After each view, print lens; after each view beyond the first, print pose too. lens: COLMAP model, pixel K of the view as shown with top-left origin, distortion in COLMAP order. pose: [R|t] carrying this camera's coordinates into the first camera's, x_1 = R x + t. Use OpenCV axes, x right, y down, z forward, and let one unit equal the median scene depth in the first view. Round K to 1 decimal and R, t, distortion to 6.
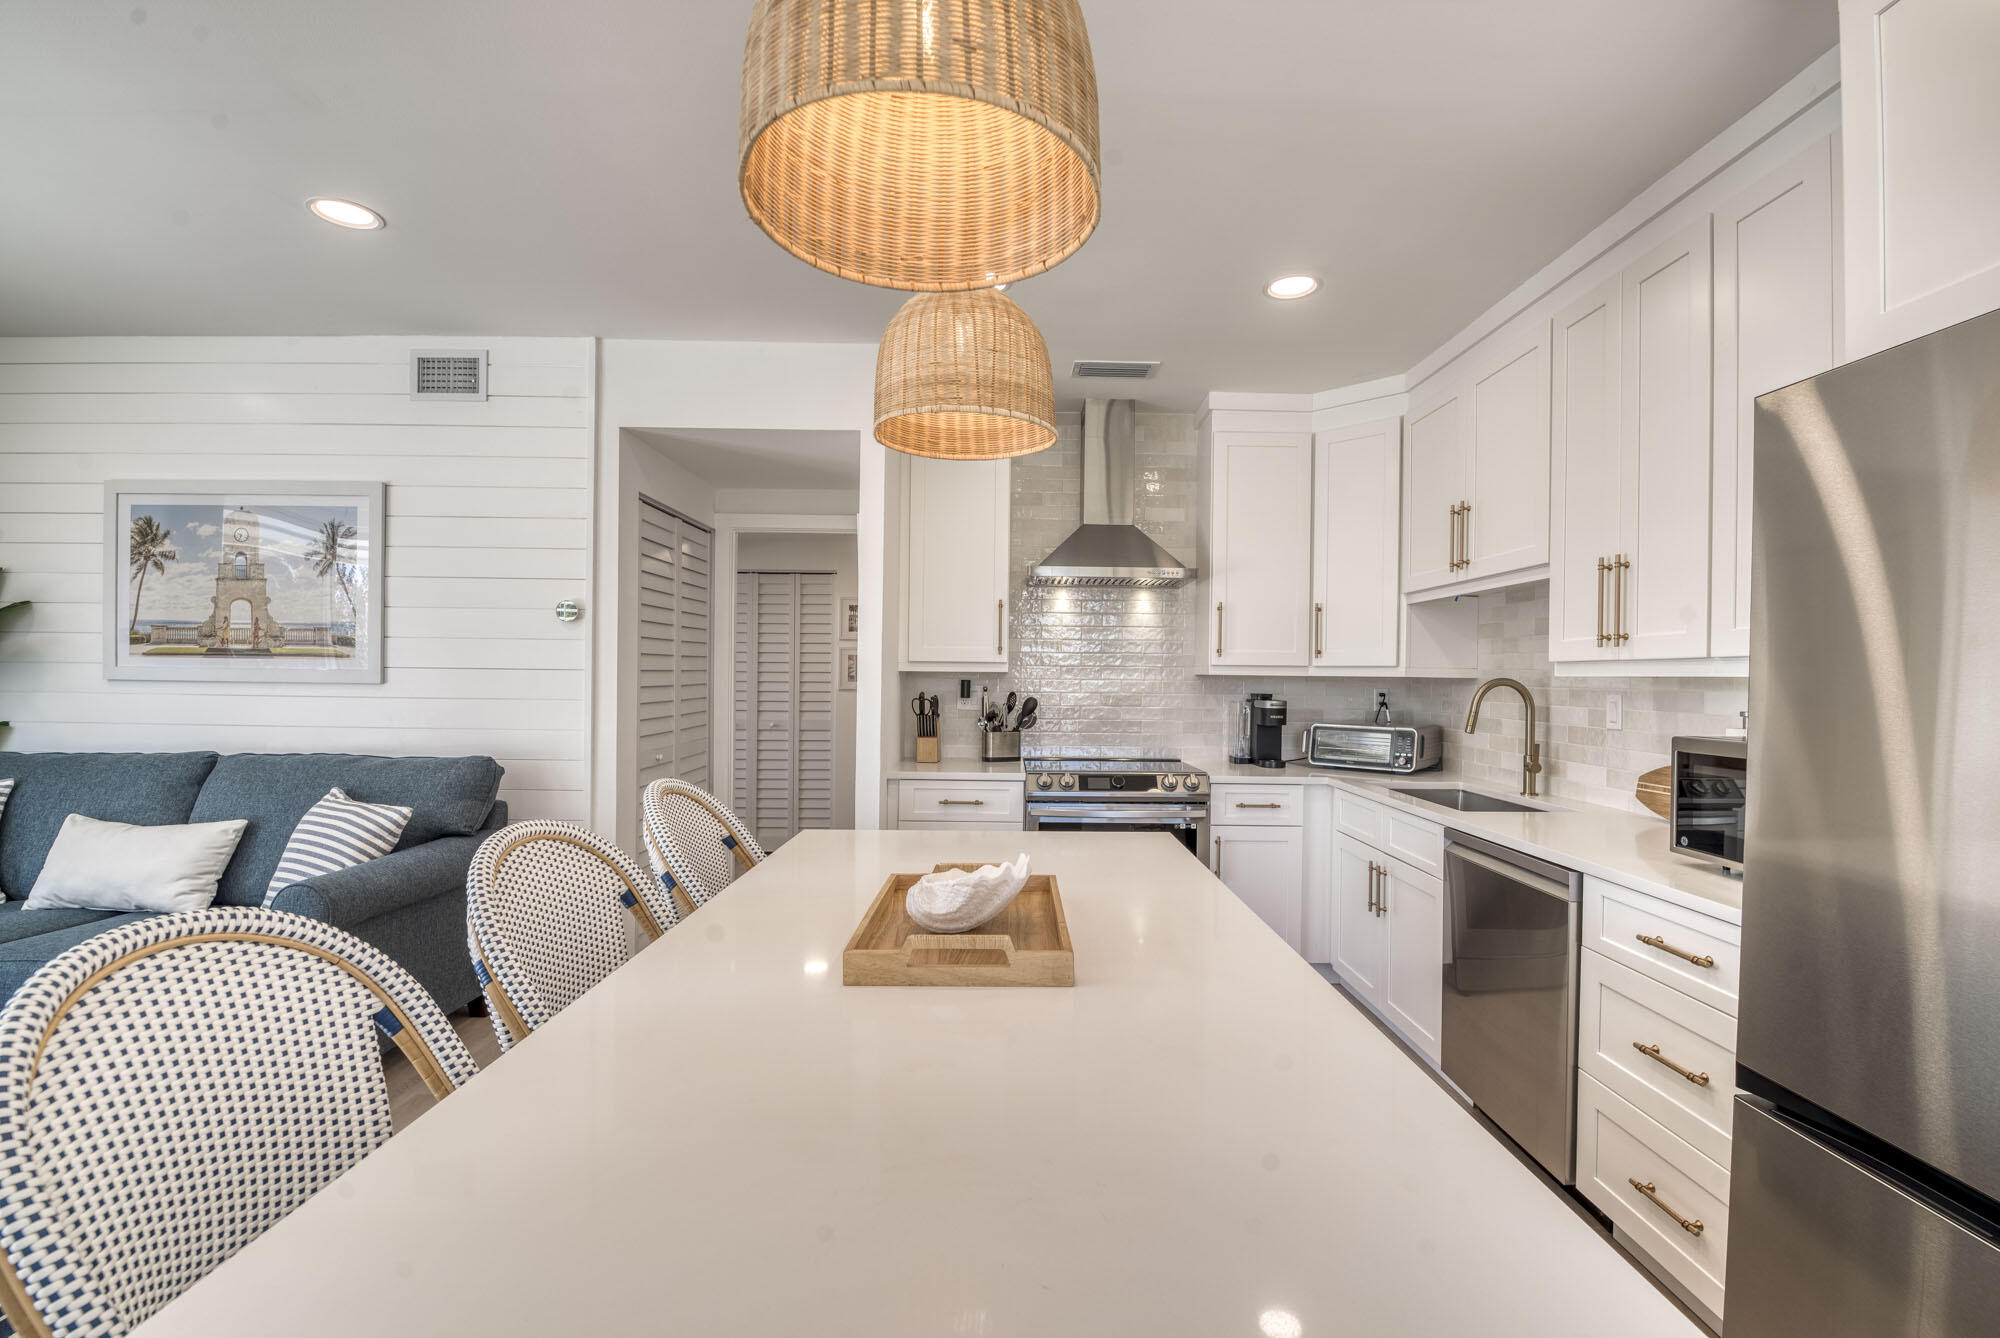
lens RADIAL K [[858.9, 0, 1021.5], [0, 858.9, 680.5], [0, 0, 1]] dist [-0.002989, -0.010395]
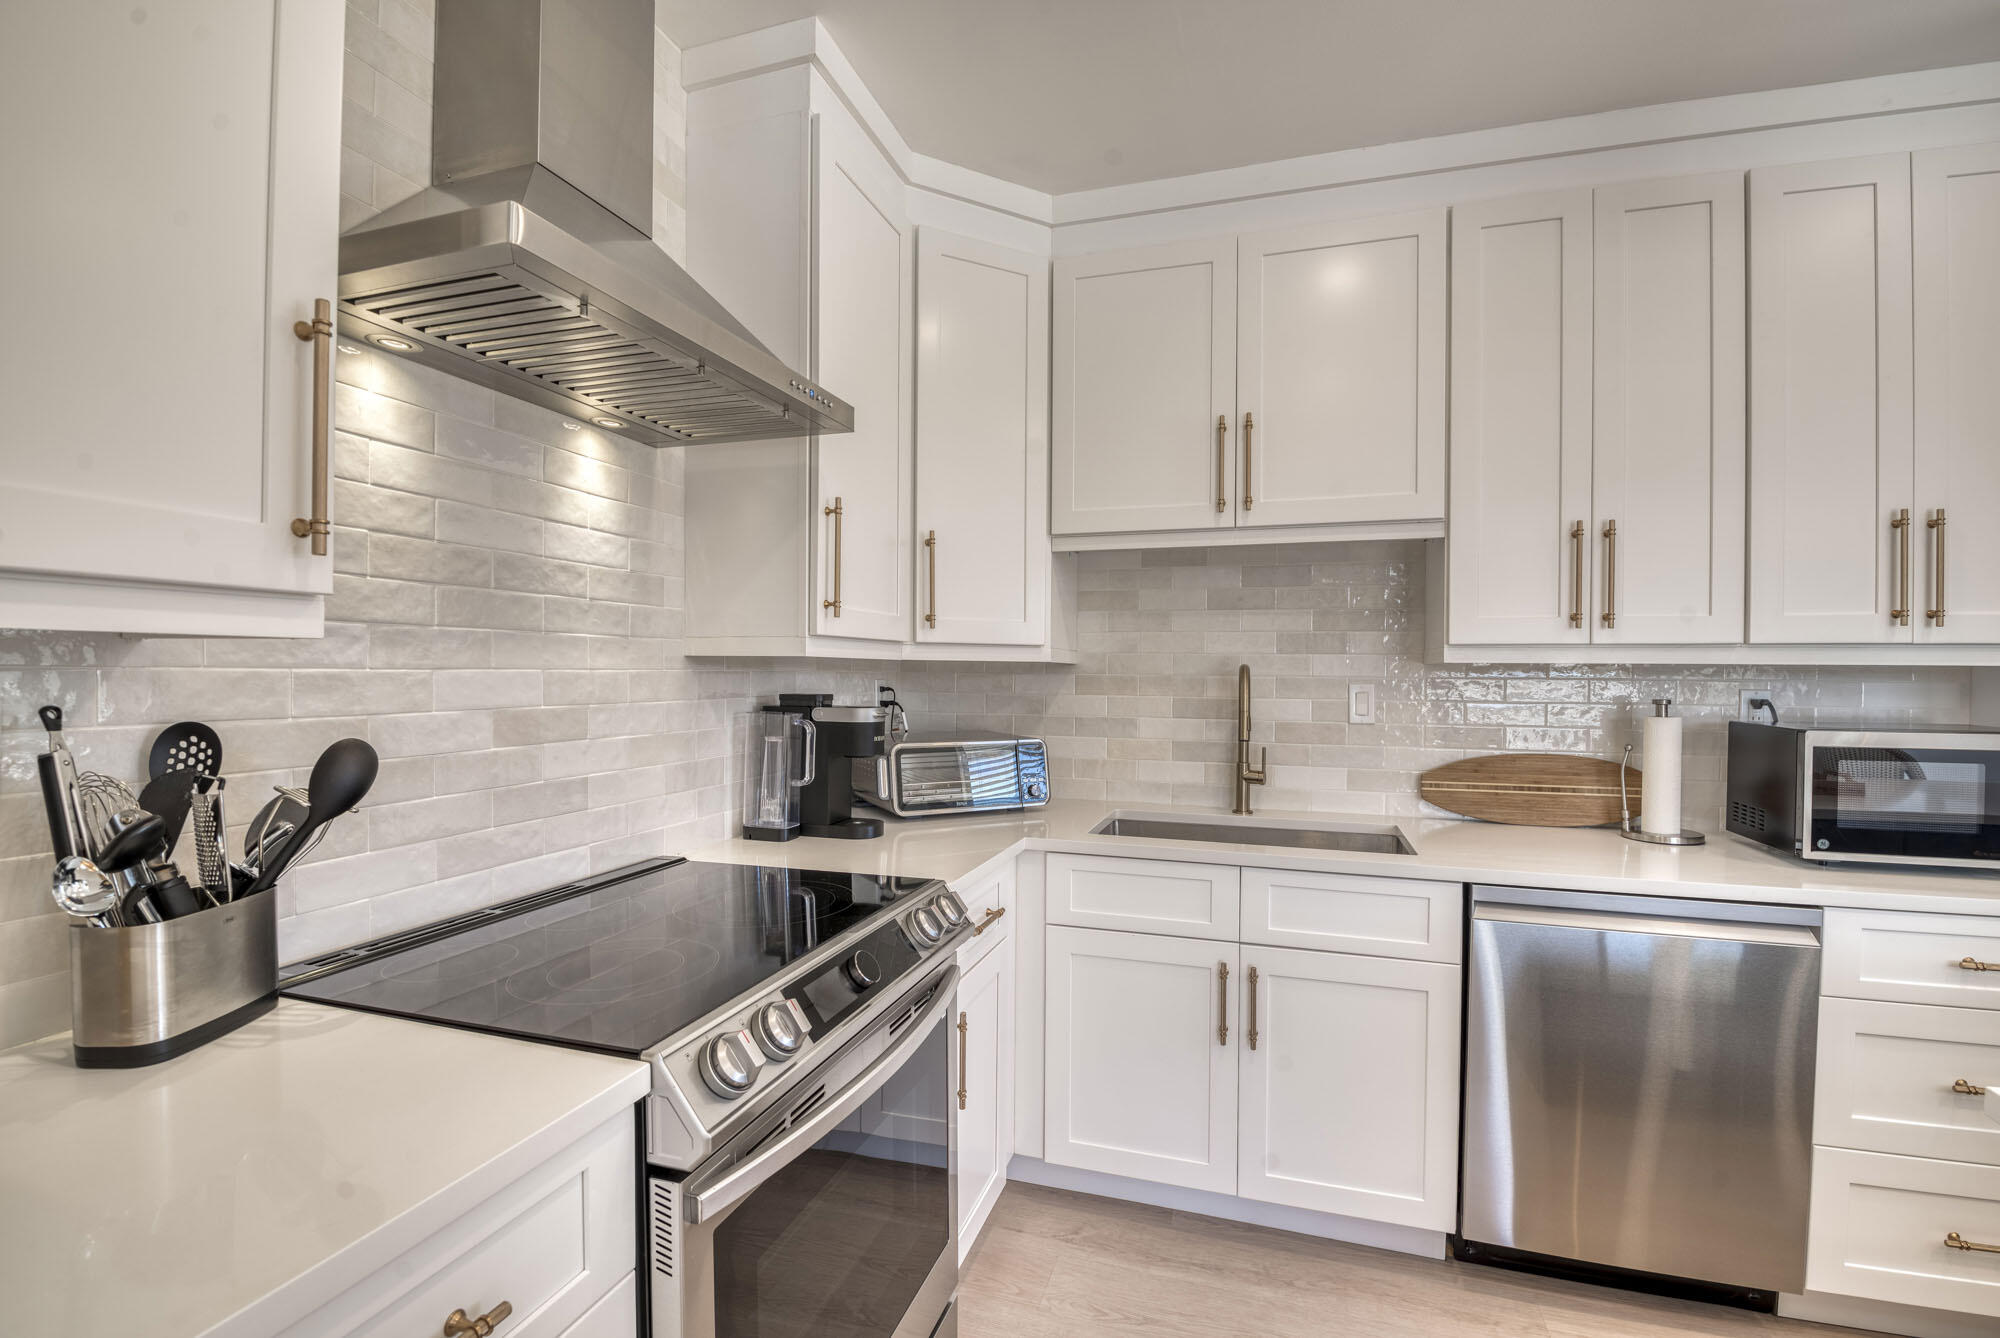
lens RADIAL K [[858.9, 0, 1021.5], [0, 858.9, 680.5], [0, 0, 1]] dist [-0.002989, -0.010395]
pose [[0.306165, -0.019774, 0.951773, -0.204116], [0.000670, 0.999788, 0.020556, -0.003953], [-0.951978, -0.005656, 0.306114, 0.897508]]
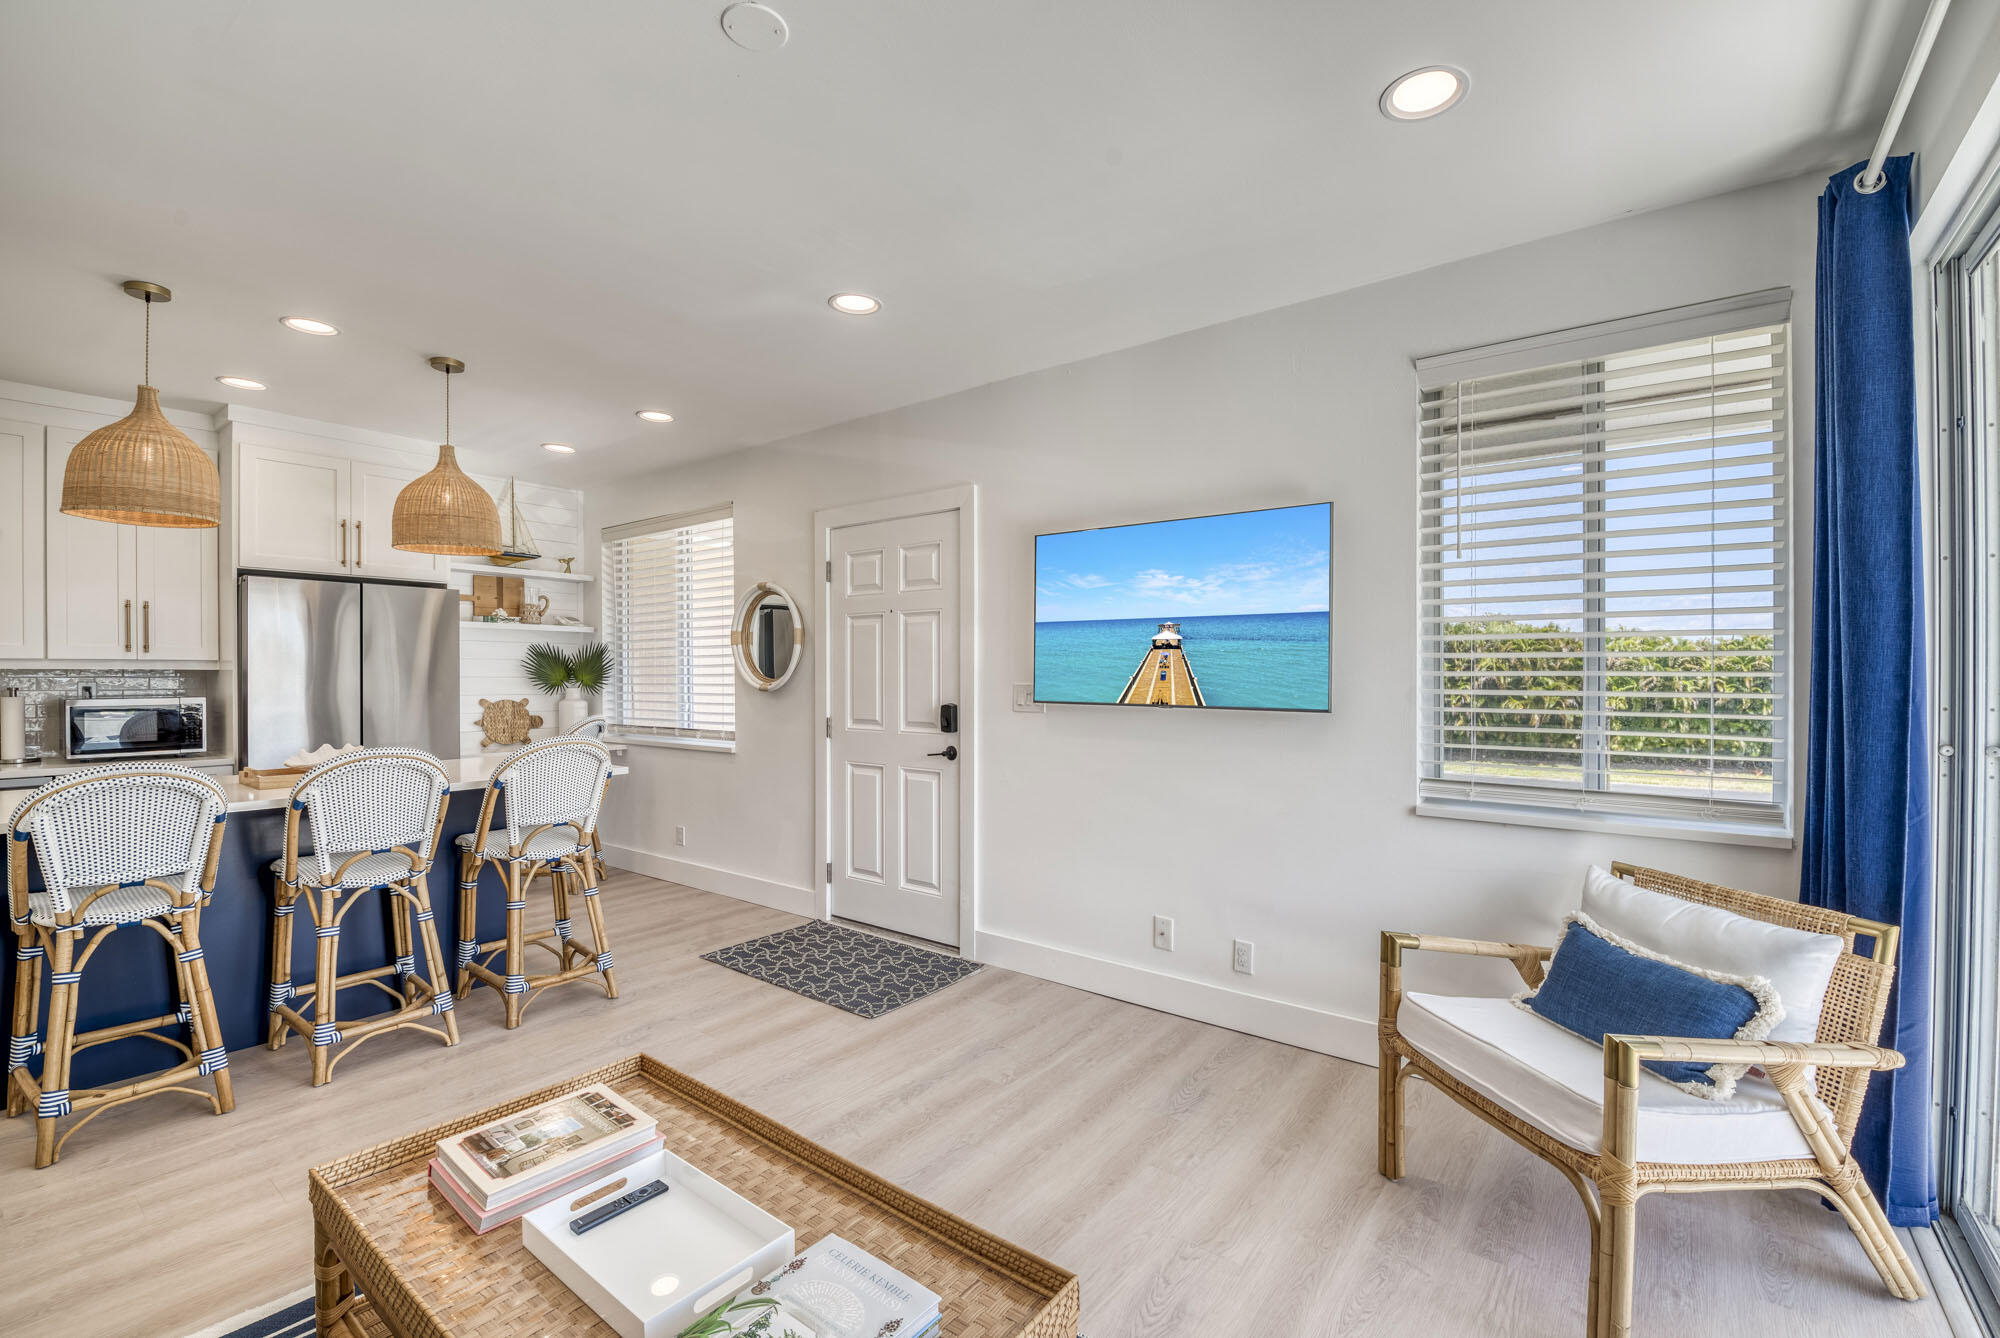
lens RADIAL K [[858.9, 0, 1021.5], [0, 858.9, 680.5], [0, 0, 1]] dist [-0.002989, -0.010395]
pose [[-0.788546, -0.016088, 0.614765, -1.268997], [-0.006136, 0.999814, 0.018294, -0.016664], [-0.614945, 0.010654, -0.788498, 0.695518]]
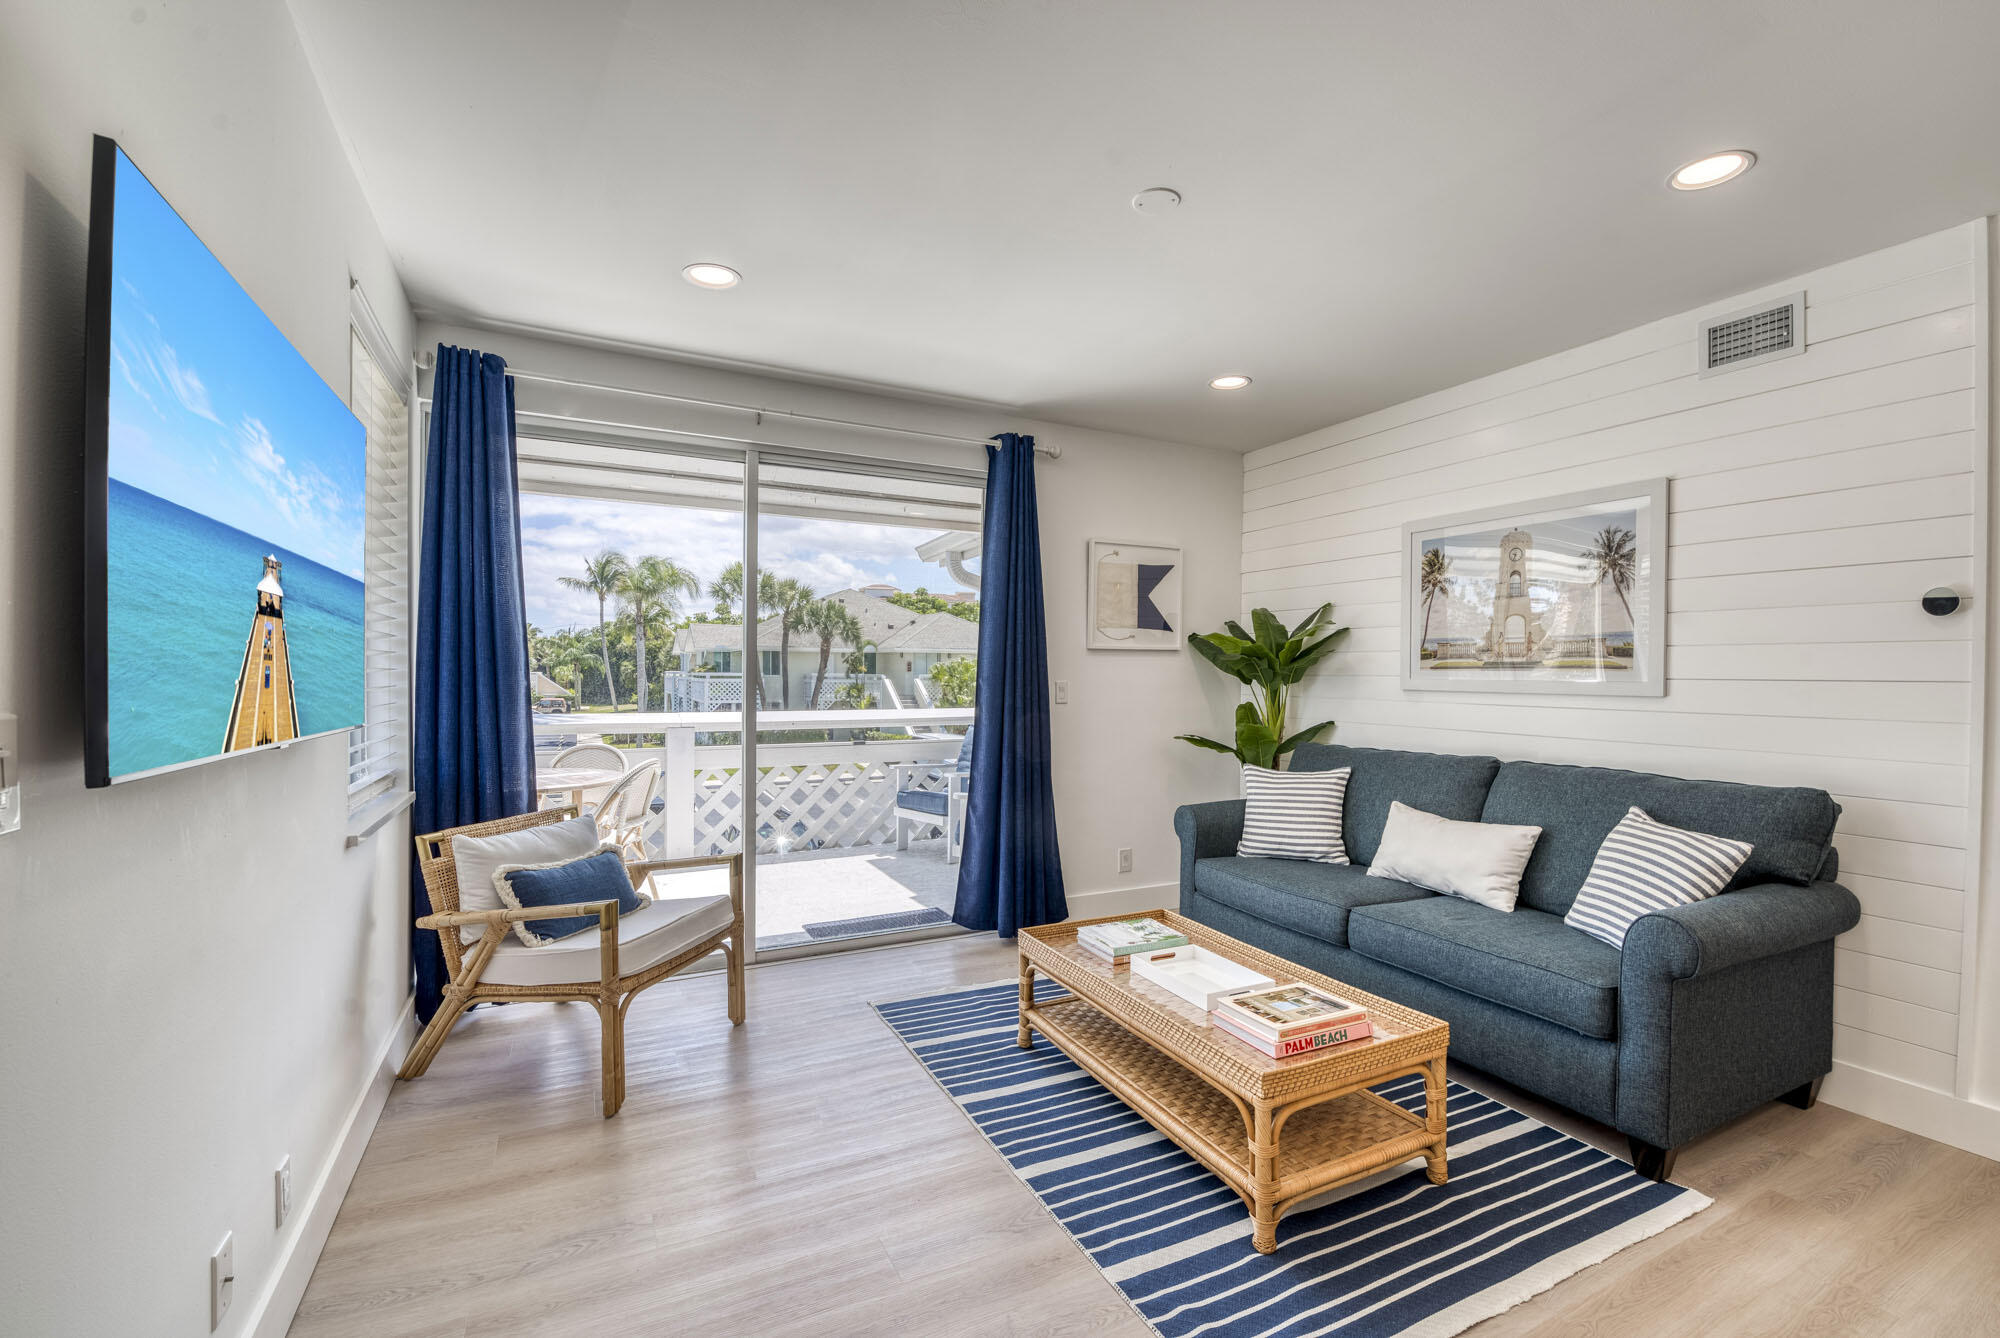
lens RADIAL K [[858.9, 0, 1021.5], [0, 858.9, 680.5], [0, 0, 1]] dist [-0.002989, -0.010395]
pose [[0.444348, -0.000996, -0.895854, -0.233806], [-0.008677, 0.999948, -0.005415, -0.002888], [0.895812, 0.010180, 0.444316, -0.025946]]
